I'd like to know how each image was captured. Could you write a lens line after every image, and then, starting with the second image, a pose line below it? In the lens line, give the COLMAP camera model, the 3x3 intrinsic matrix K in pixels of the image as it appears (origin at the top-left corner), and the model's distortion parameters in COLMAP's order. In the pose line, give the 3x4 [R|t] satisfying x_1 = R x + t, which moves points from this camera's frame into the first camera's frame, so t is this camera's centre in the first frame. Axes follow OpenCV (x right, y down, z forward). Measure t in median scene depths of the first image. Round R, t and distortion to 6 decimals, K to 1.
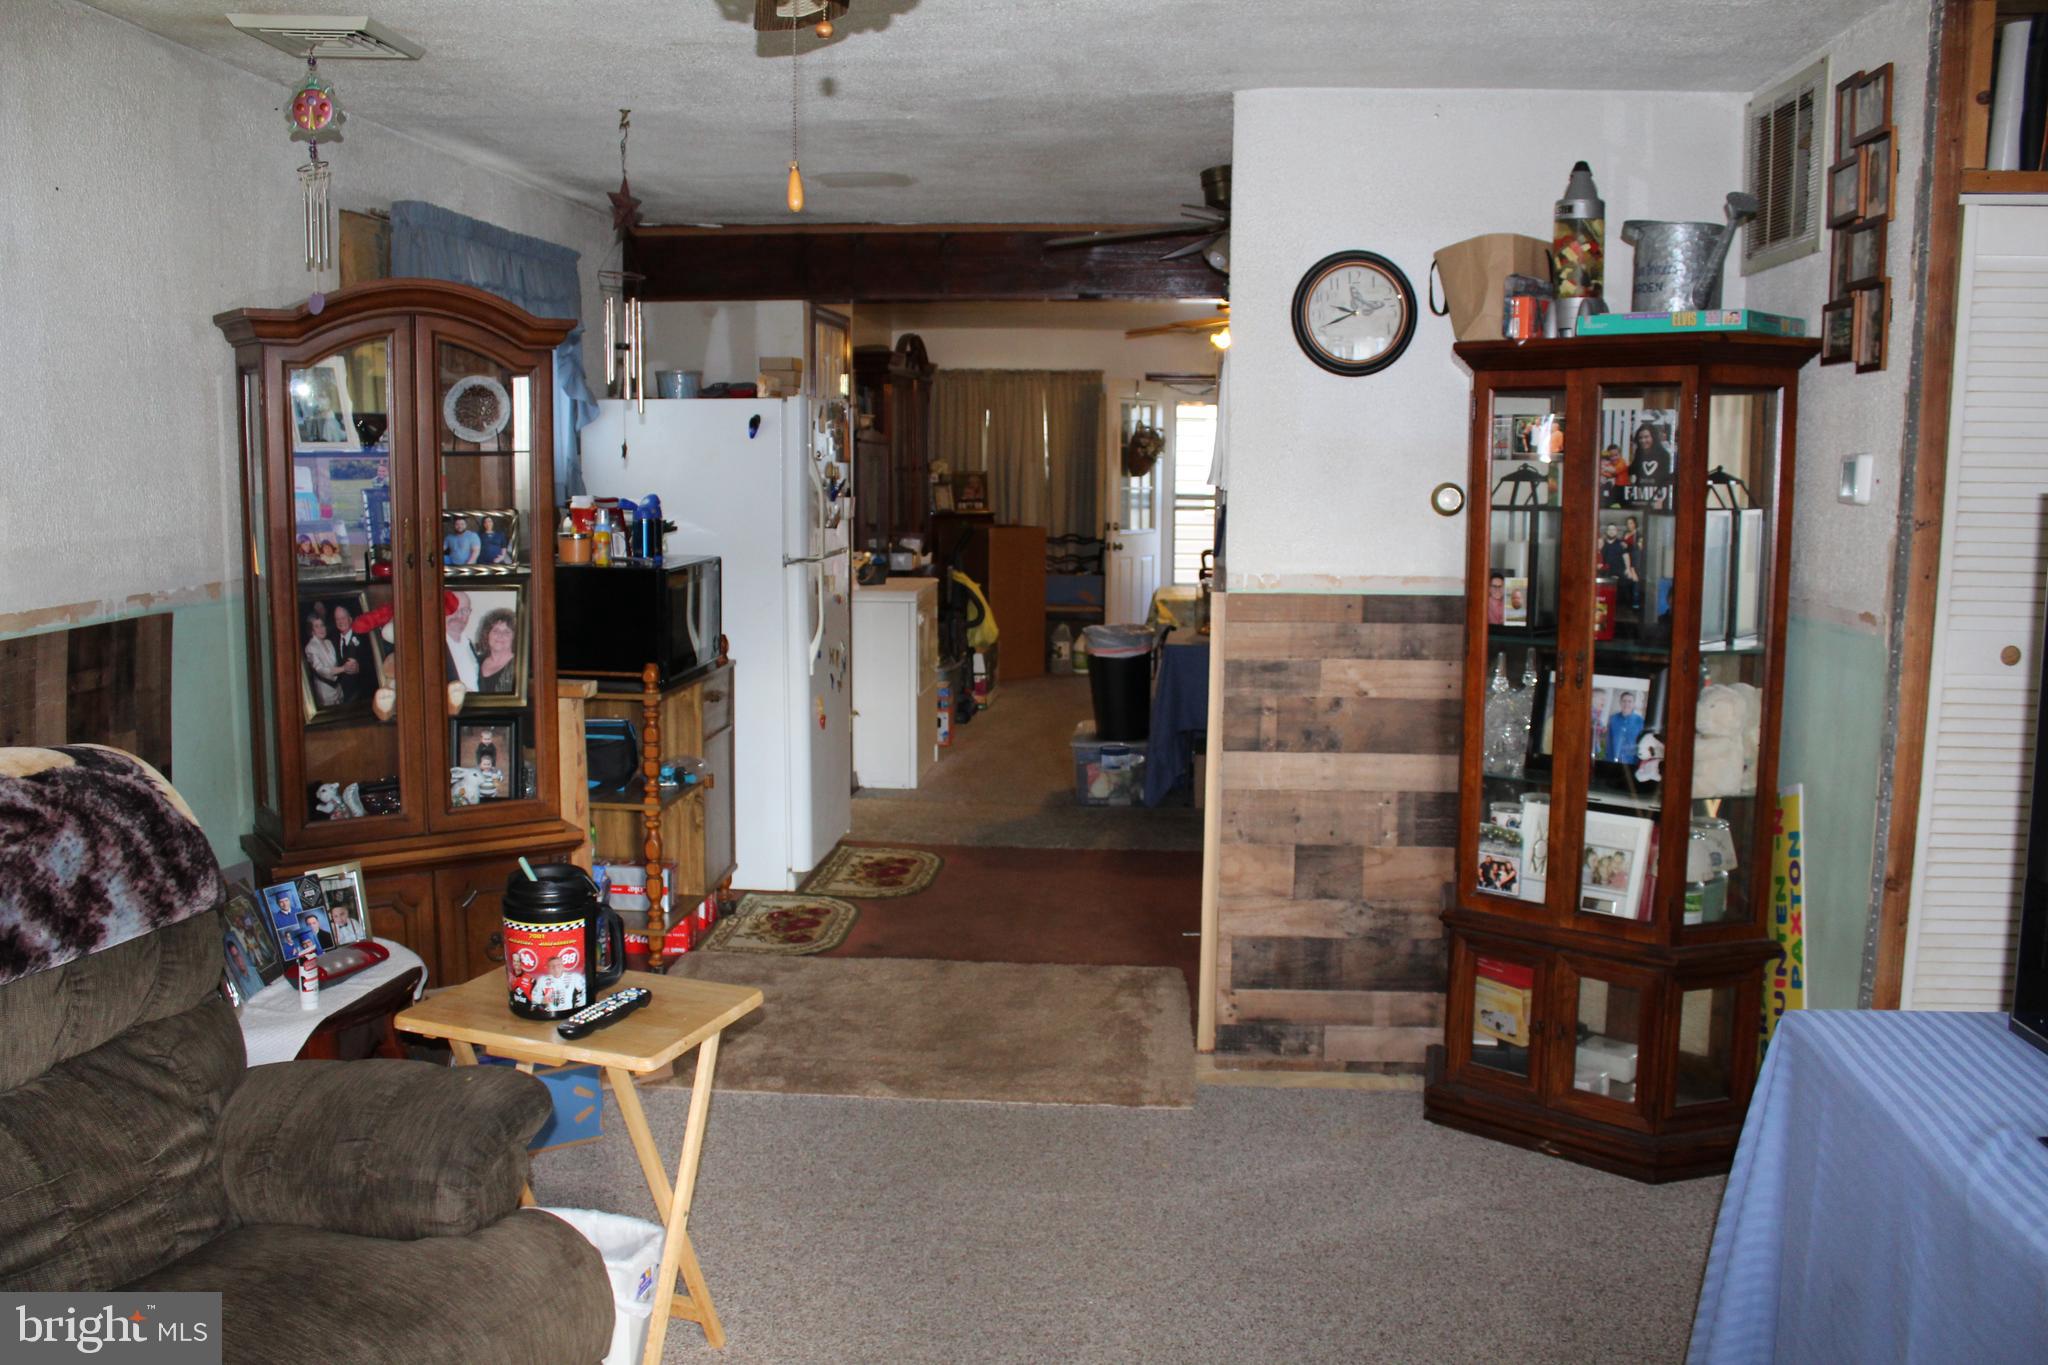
lens RADIAL K [[1680.6, 0, 1024.0], [0, 1680.6, 682.5], [0, 0, 1]] dist [-0.156578, 0.111664]
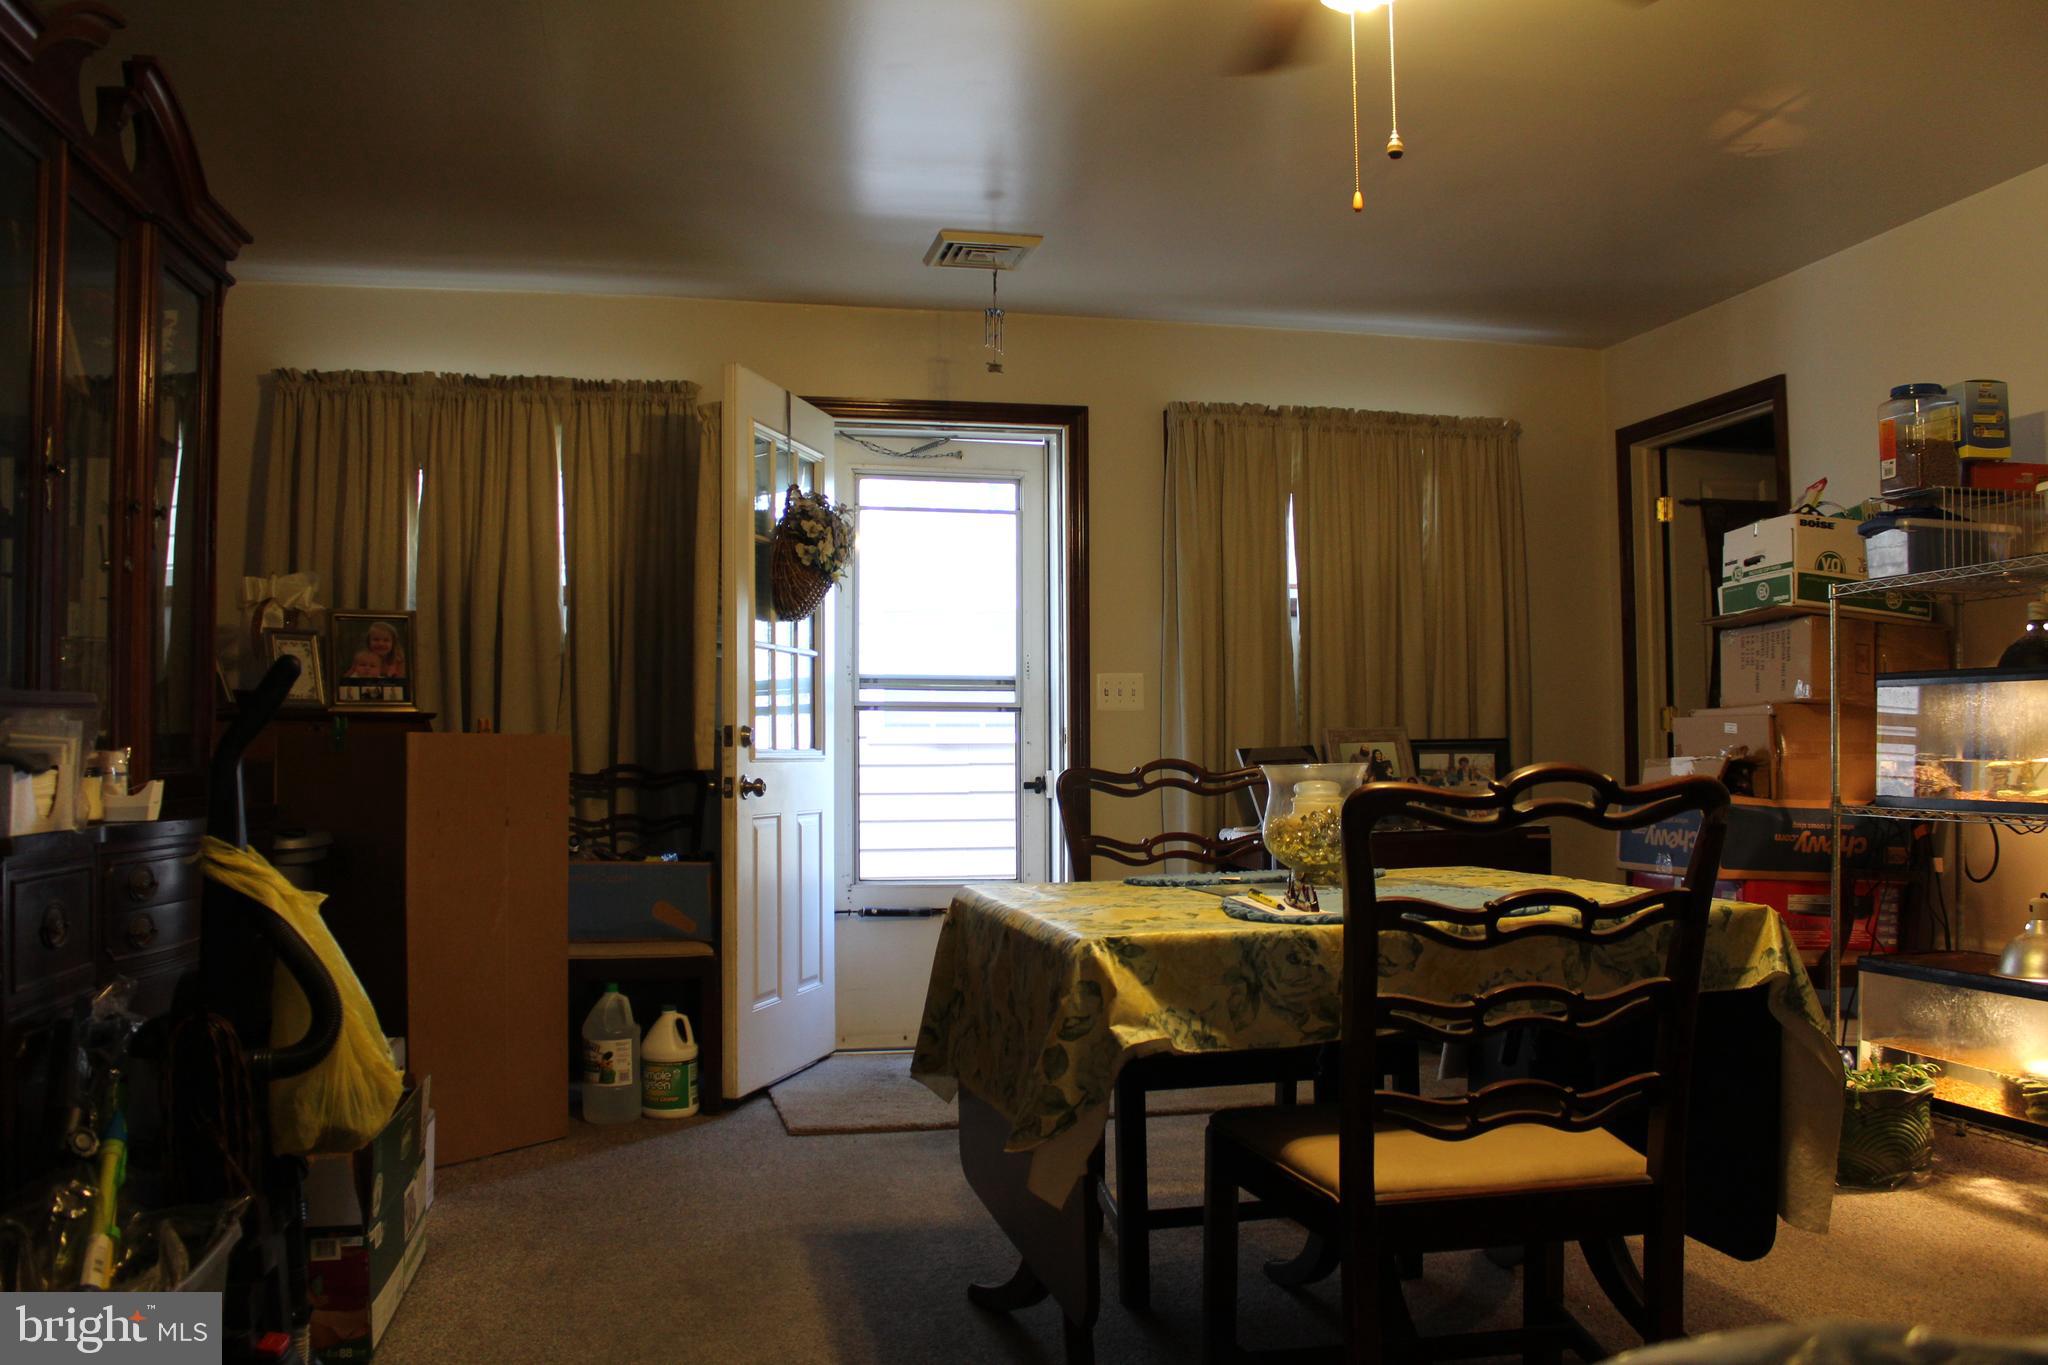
lens RADIAL K [[1680.6, 0, 1024.0], [0, 1680.6, 682.5], [0, 0, 1]] dist [-0.156578, 0.111664]
pose [[0.954765, 0.001193, 0.297358, -0.000158], [0.051037, 0.984495, -0.167823, -0.035094], [-0.292948, 0.175408, 0.939901, 0.592919]]
